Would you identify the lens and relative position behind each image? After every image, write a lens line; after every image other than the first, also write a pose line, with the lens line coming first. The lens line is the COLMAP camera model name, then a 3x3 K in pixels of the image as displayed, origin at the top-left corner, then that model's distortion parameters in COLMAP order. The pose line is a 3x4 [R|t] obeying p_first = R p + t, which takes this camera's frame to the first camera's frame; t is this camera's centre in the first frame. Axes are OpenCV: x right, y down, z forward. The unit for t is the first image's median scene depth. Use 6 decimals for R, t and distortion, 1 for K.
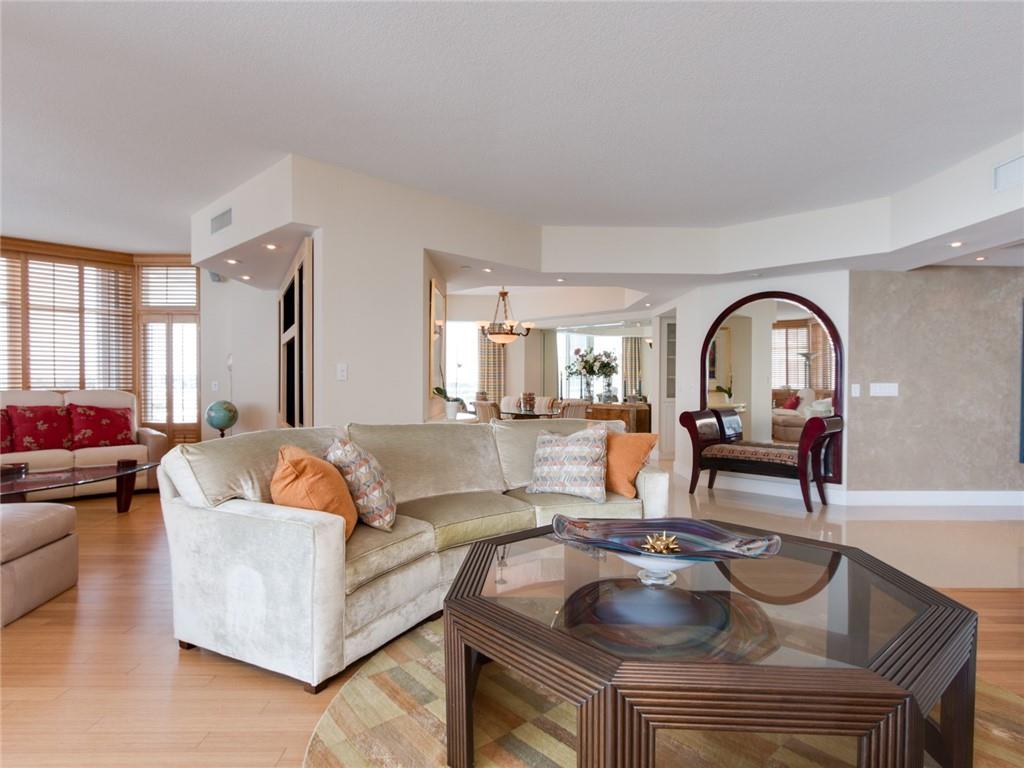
lens RADIAL K [[573.9, 0, 512.0], [0, 573.9, 384.0], [0, 0, 1]] dist [0.004196, 0.001155]
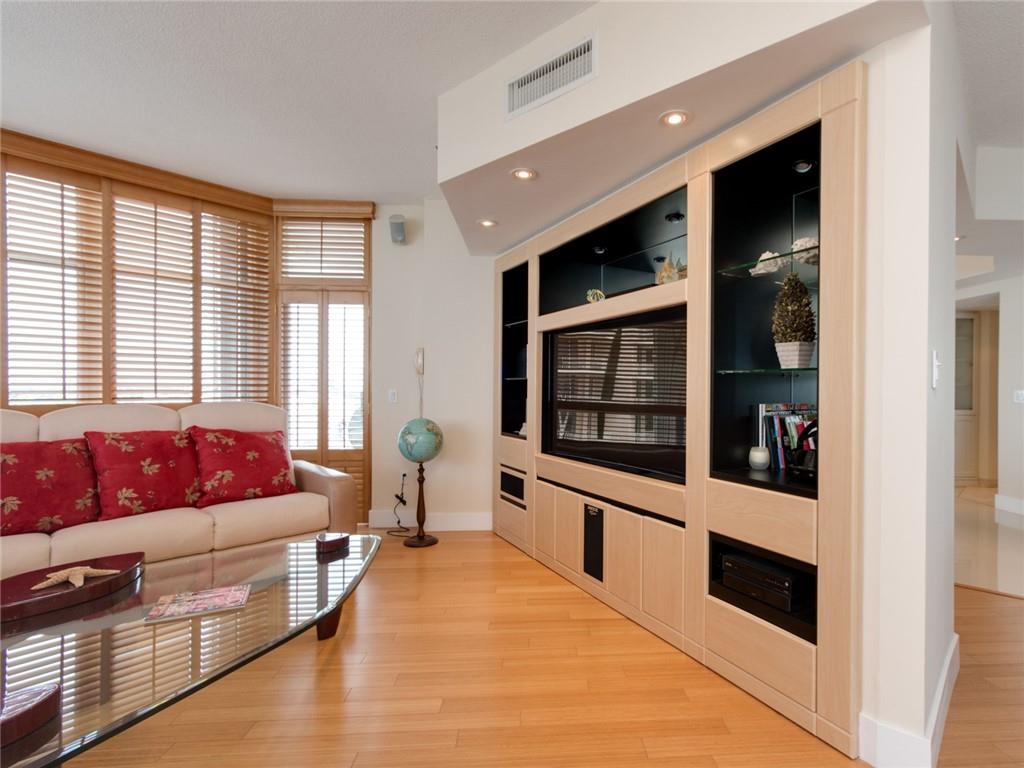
lens RADIAL K [[525.7, 0, 571.9], [0, 525.7, 385.5], [0, 0, 1]] dist [0.002283, 0.001528]
pose [[0.997042, 0.002158, 0.076823, -0.393781], [-0.001332, 0.999941, -0.010801, -0.002789], [-0.076842, 0.010667, 0.996986, 0.400582]]
